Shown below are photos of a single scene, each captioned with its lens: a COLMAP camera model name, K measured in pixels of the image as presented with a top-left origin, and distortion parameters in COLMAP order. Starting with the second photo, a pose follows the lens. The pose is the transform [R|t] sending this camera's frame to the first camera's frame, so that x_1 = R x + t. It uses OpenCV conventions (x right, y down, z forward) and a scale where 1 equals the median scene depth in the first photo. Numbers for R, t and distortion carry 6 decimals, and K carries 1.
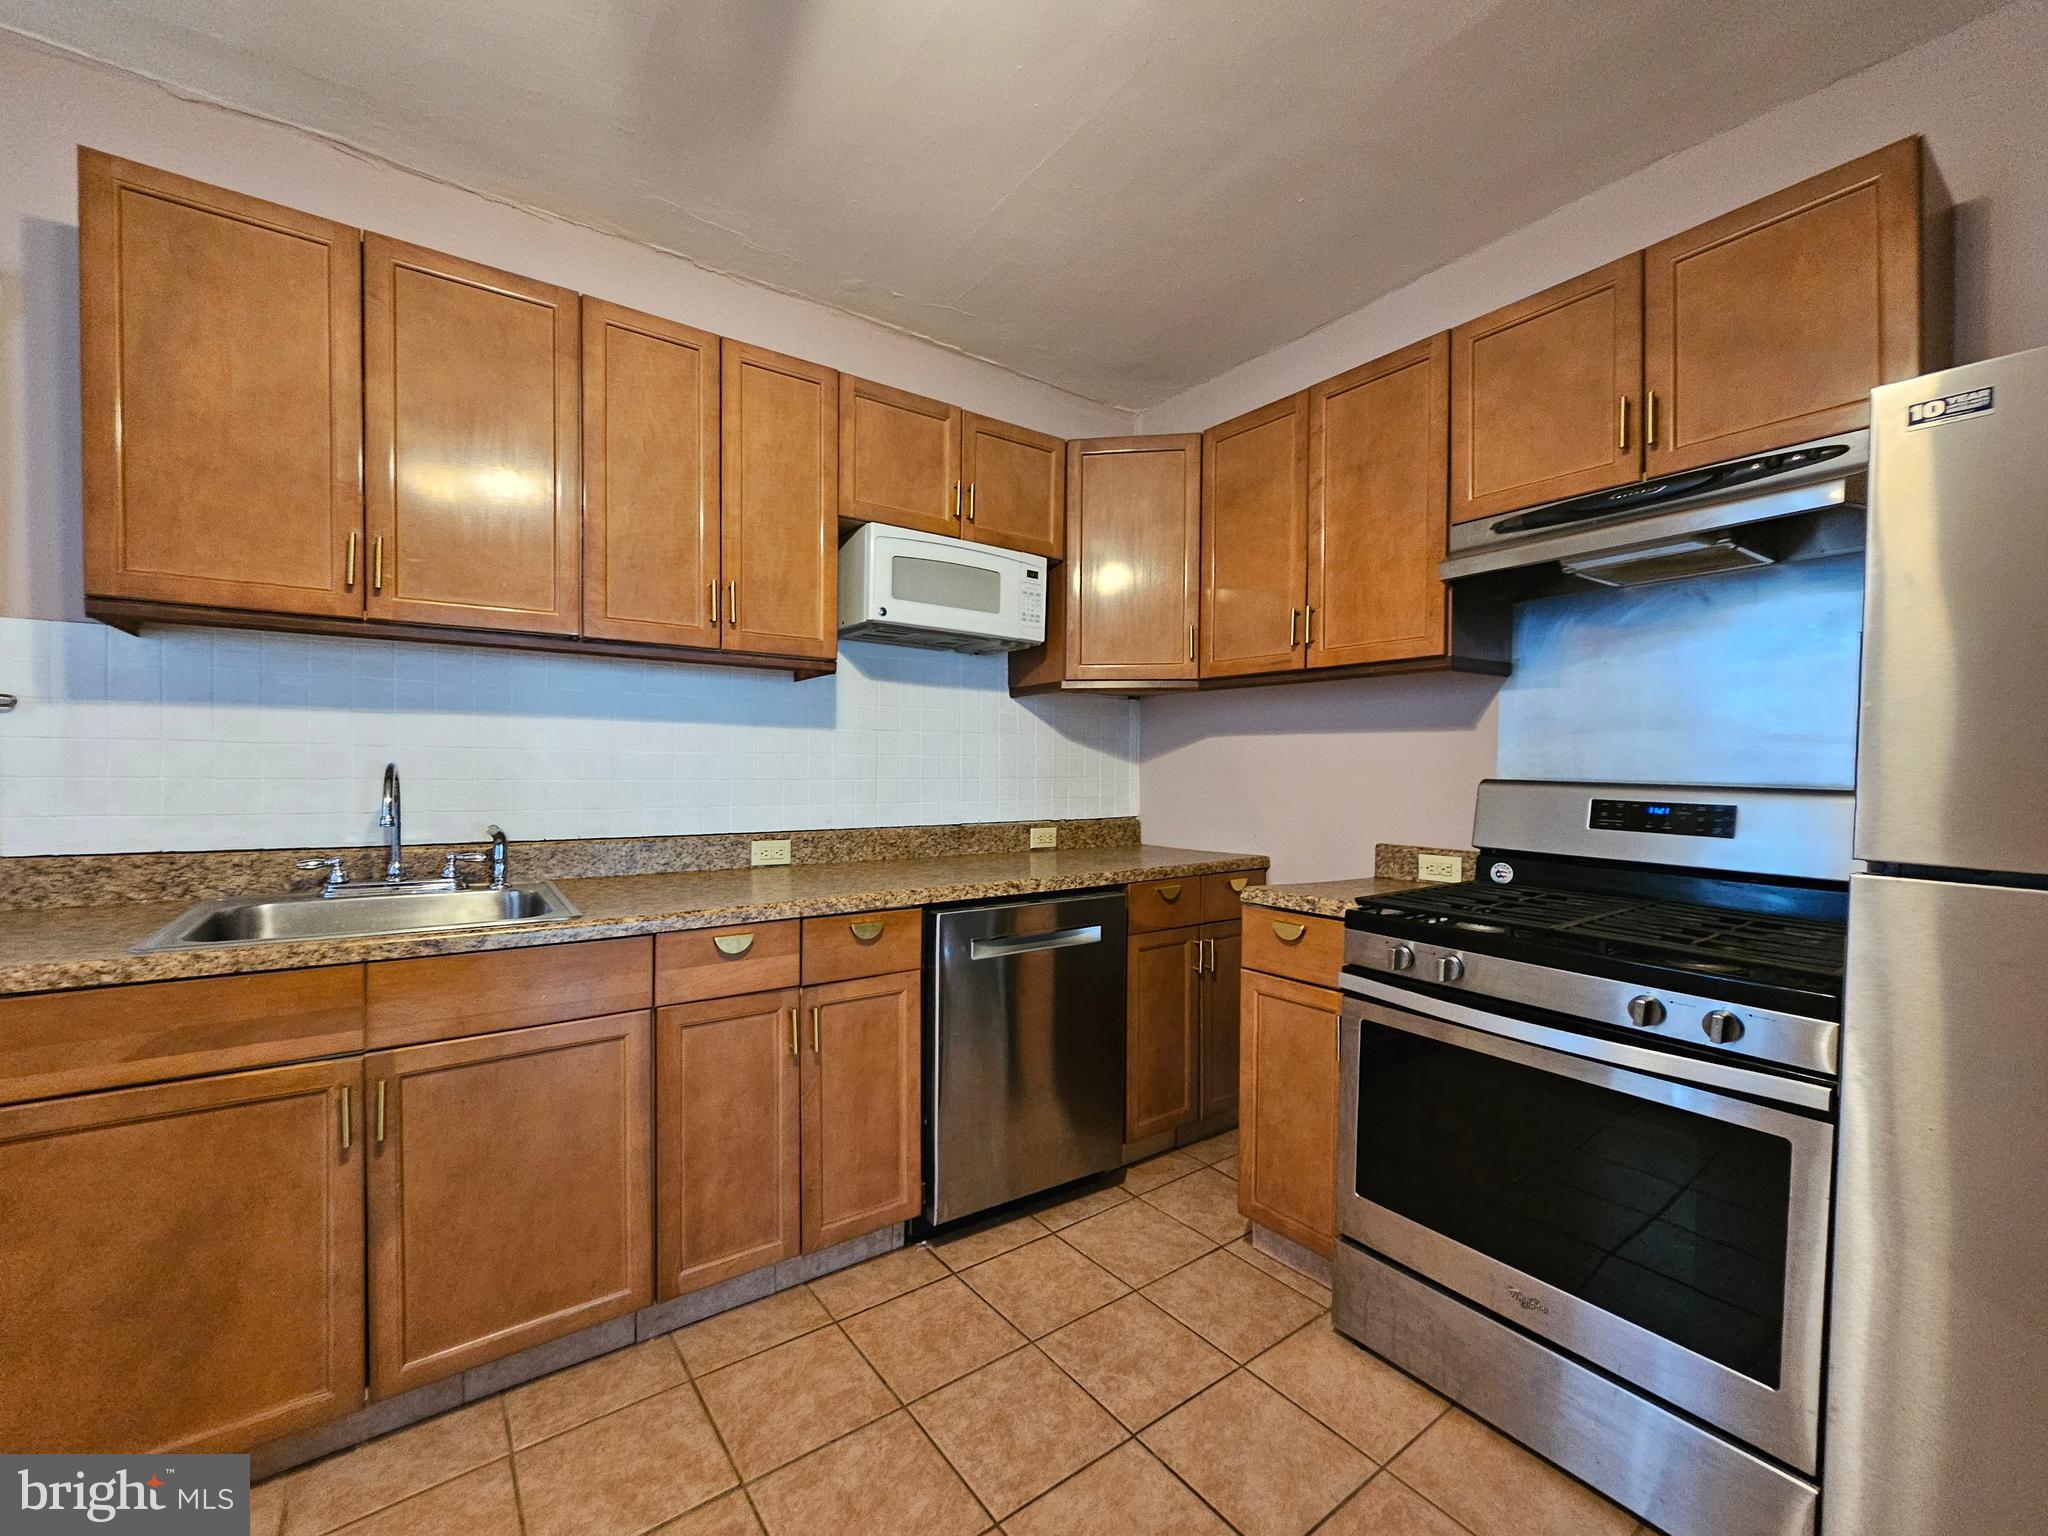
lens RADIAL K [[841.6, 0, 1016.6], [0, 841.6, 782.6], [0, 0, 1]] dist [-0.002634, 0.000846]
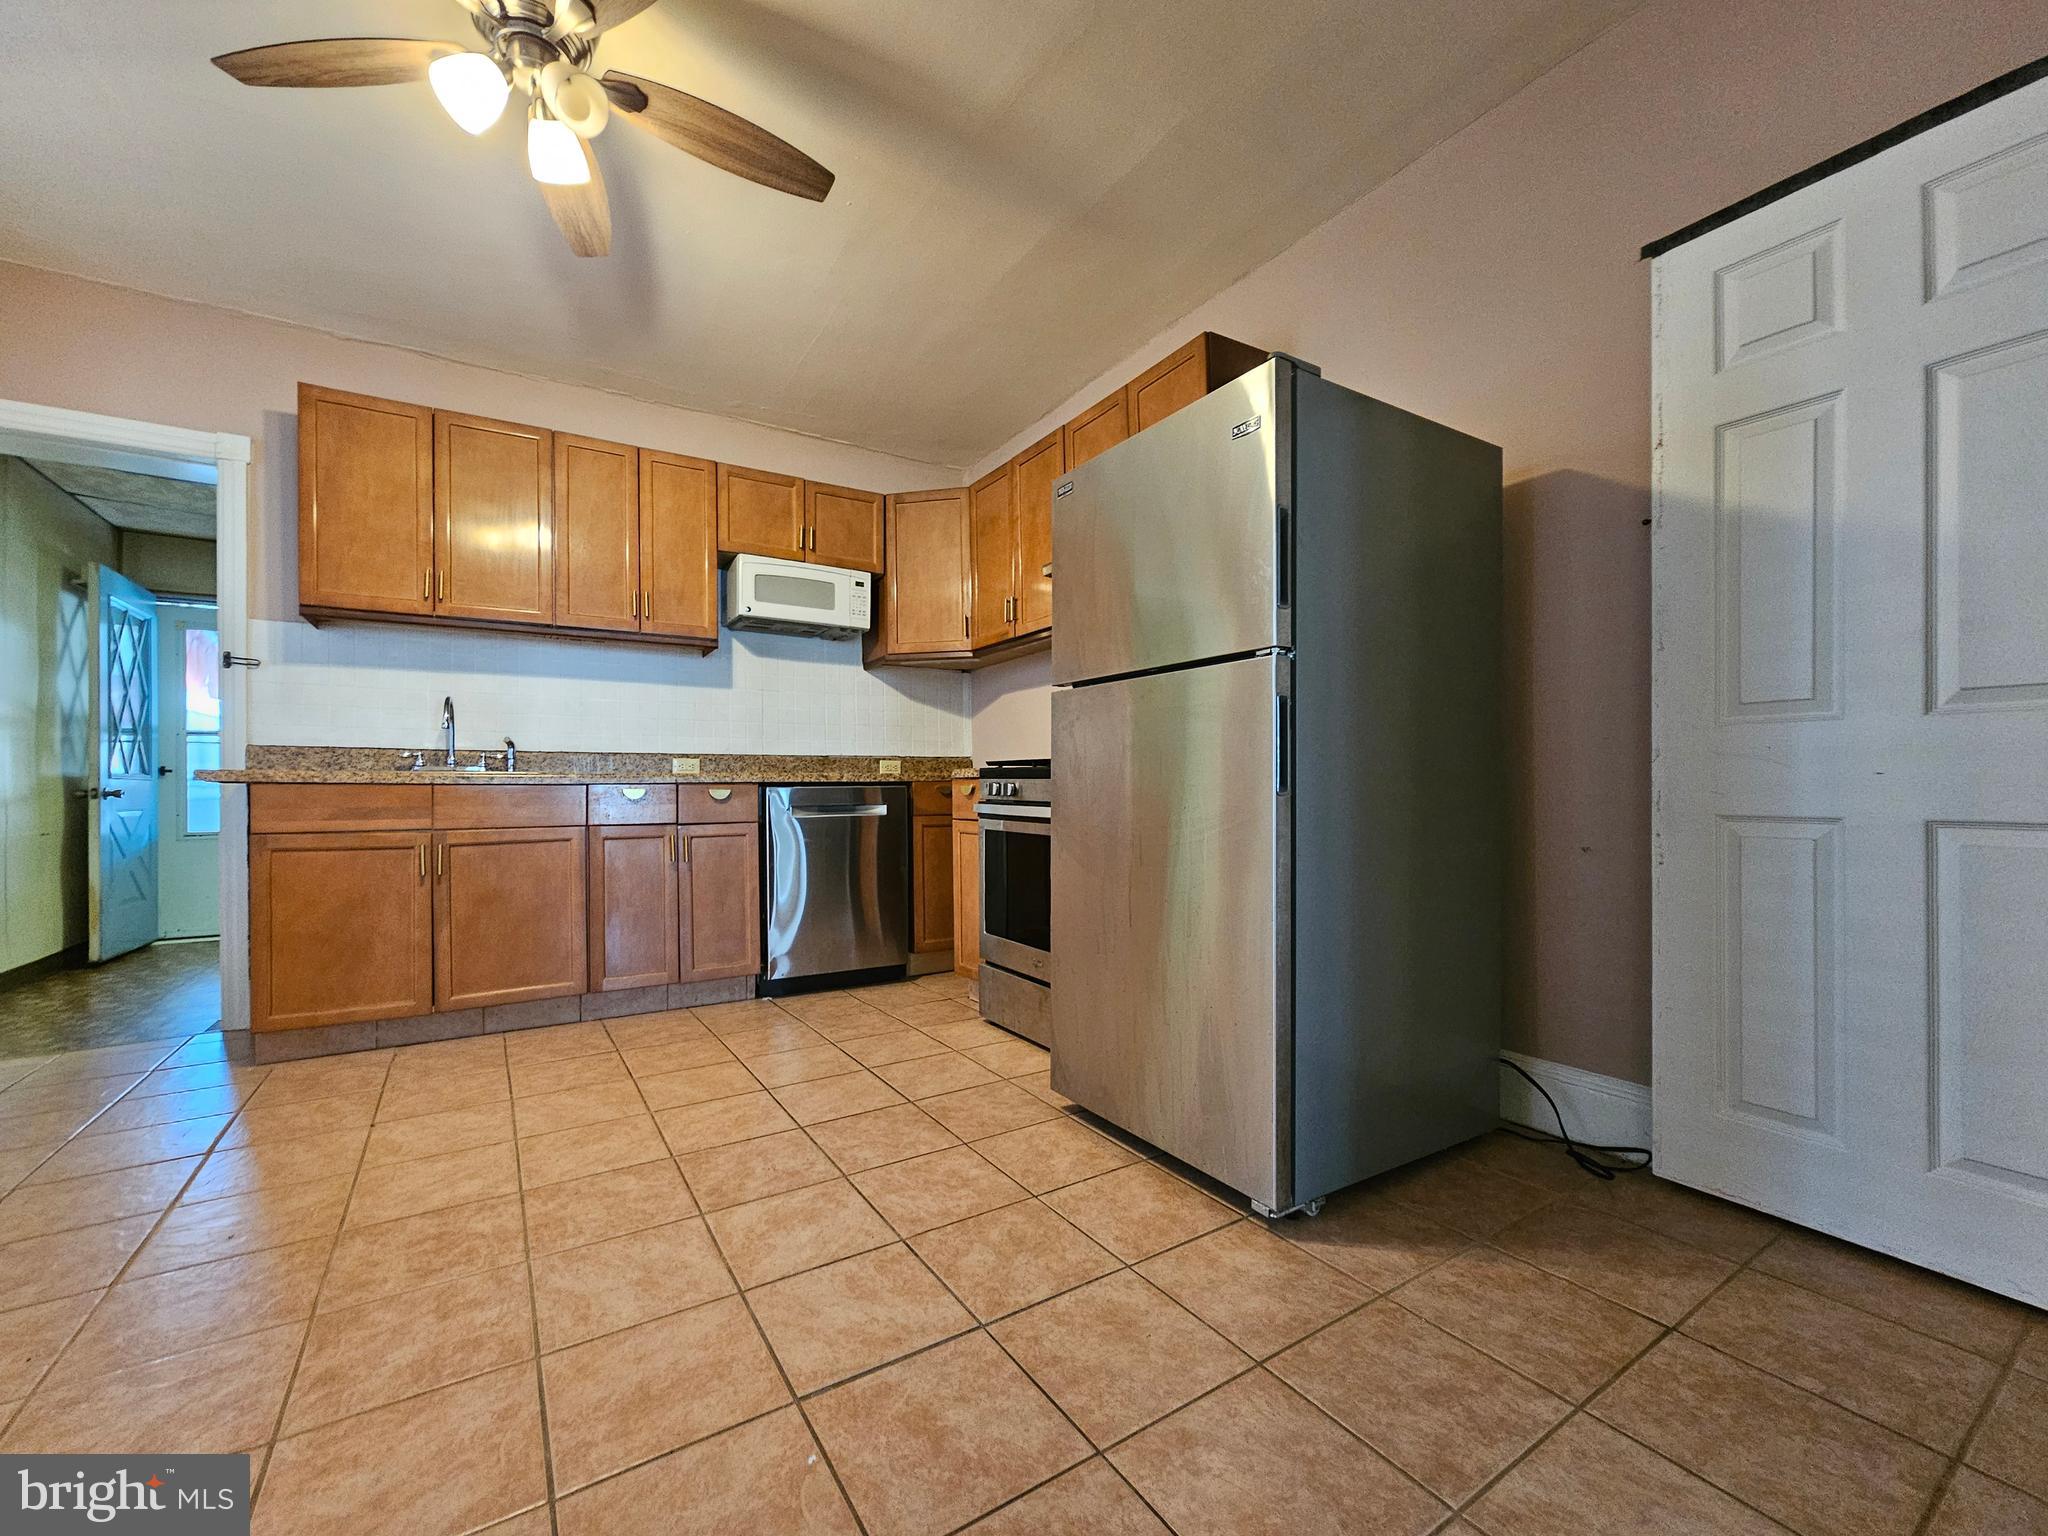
lens RADIAL K [[841.6, 0, 1019.5], [0, 841.6, 783.5], [0, 0, 1]] dist [-0.002634, 0.000846]
pose [[0.997942, -0.018147, -0.061507, 0.506663], [0.016468, 0.999481, -0.027699, 0.203105], [0.061977, 0.026629, 0.997722, -0.621254]]
